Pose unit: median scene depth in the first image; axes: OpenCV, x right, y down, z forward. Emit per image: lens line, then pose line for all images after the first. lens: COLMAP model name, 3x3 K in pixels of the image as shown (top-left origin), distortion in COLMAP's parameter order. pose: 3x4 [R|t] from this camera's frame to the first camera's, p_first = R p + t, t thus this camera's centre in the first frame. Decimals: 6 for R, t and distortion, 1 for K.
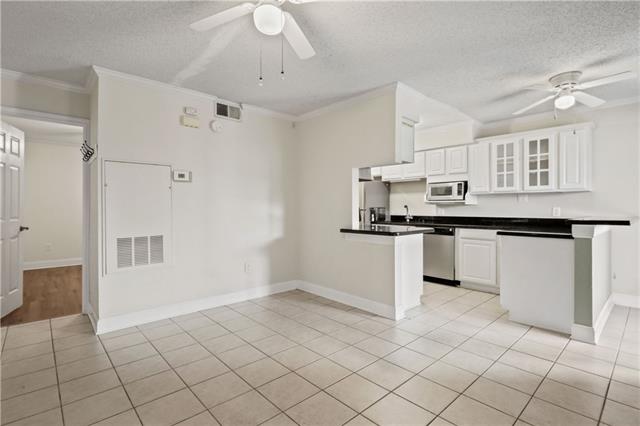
lens RADIAL K [[305.9, 0, 319.8], [0, 305.9, 209.5], [0, 0, 1]] dist [0.000290, 0.000320]
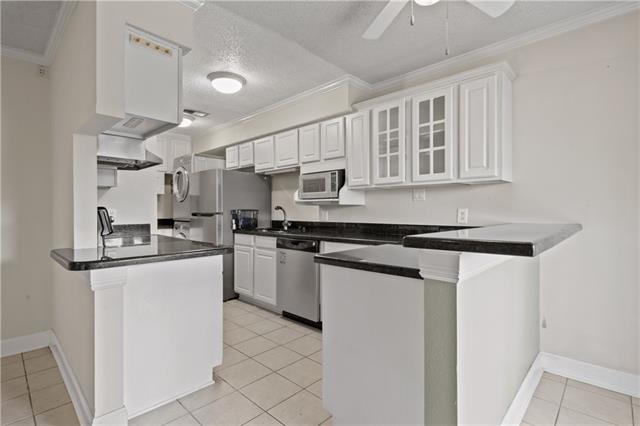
lens RADIAL K [[305.0, 0, 320.0], [0, 305.0, 213.0], [0, 0, 1]] dist [0.001394, 0.000119]
pose [[0.997714, -0.001597, 0.067560, 0.411145], [0.001420, 0.999995, 0.002661, -0.000543], [-0.067564, -0.002559, 0.997712, 0.367586]]
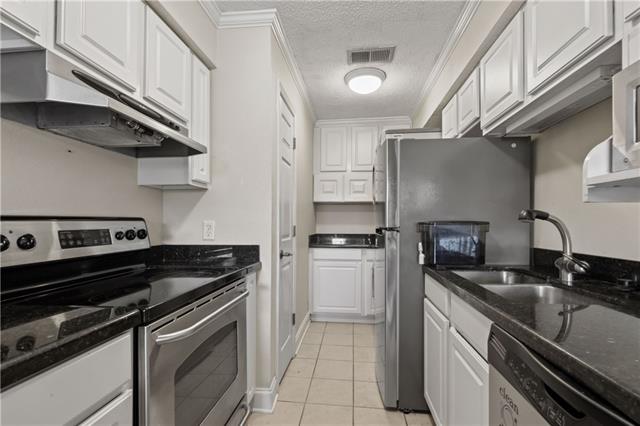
lens RADIAL K [[294.9, 0, 320.2], [0, 294.9, 224.6], [0, 0, 1]] dist [0.001041, 0.000144]
pose [[0.656139, 0.001073, -0.754639, 0.430909], [-0.001343, 0.999999, 0.000254, -0.003863], [0.754639, 0.000847, 0.656140, 0.910115]]
